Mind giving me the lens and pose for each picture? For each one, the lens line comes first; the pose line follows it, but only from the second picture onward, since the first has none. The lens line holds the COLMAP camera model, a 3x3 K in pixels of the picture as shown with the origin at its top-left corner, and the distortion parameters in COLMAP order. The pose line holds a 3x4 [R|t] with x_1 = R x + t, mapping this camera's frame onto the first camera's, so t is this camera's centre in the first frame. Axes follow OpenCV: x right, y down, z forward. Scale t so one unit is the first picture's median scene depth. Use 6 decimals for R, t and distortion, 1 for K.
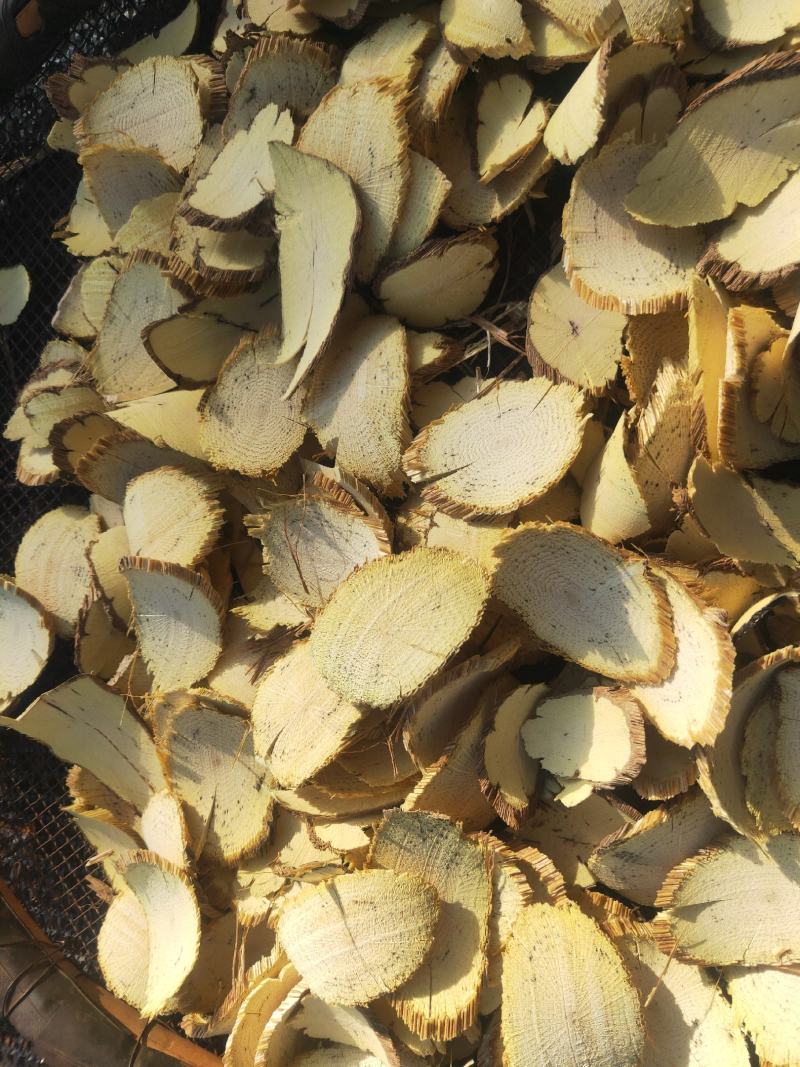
lens RADIAL K [[785.6, 0, 413.9], [0, 785.6, 556.8], [0, 0, 1]] dist [0.002858, 0.002438]
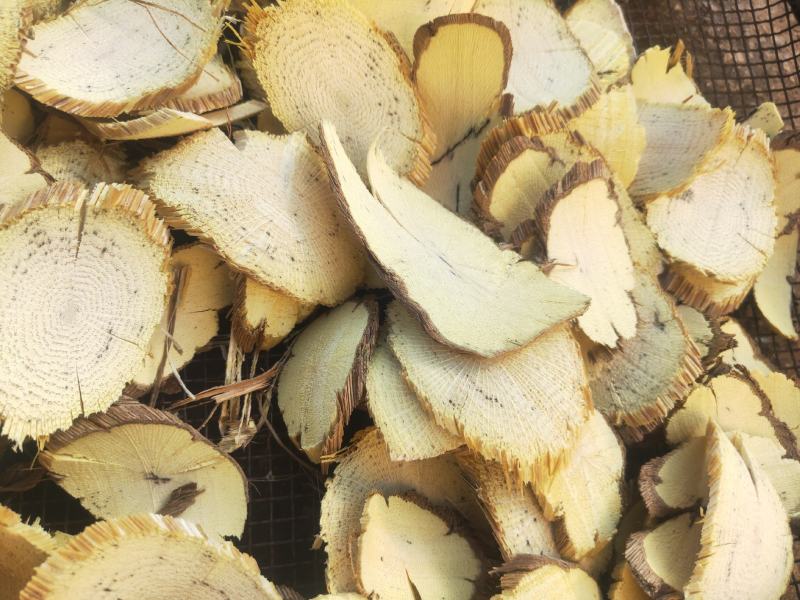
lens RADIAL K [[568.1, 0, 400.0], [0, 568.1, 300.0], [0, 0, 1]] dist [-0.004222, -0.002686]
pose [[-0.590614, 0.805934, 0.040557, -0.091087], [-0.806569, -0.588034, -0.060523, -0.322436], [-0.024929, -0.068458, 0.997342, 0.426553]]
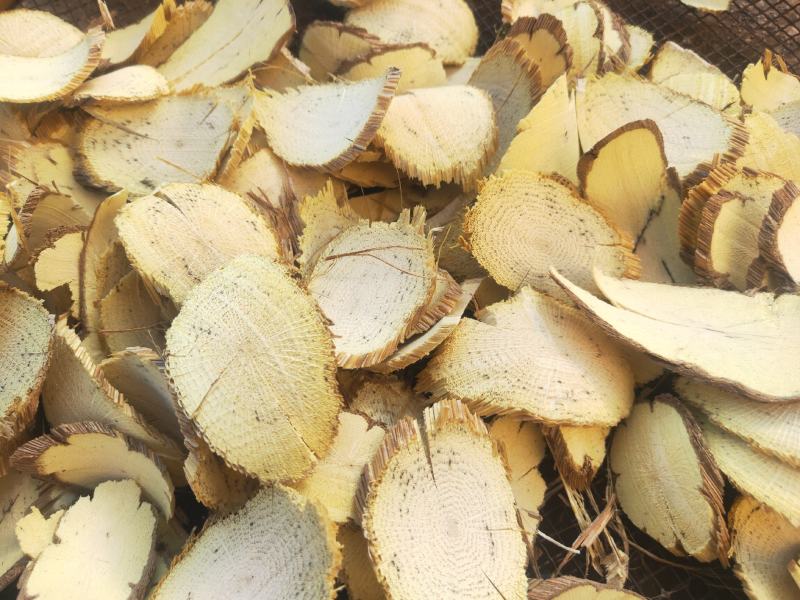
lens RADIAL K [[560.3, 0, 399.3], [0, 560.3, 315.6], [0, 0, 1]] dist [0.004379, -0.006365]
pose [[-0.160411, 0.986130, -0.042615, -0.063105], [-0.984623, -0.156842, 0.076926, -0.091013], [0.069175, 0.054300, 0.996126, 0.375624]]
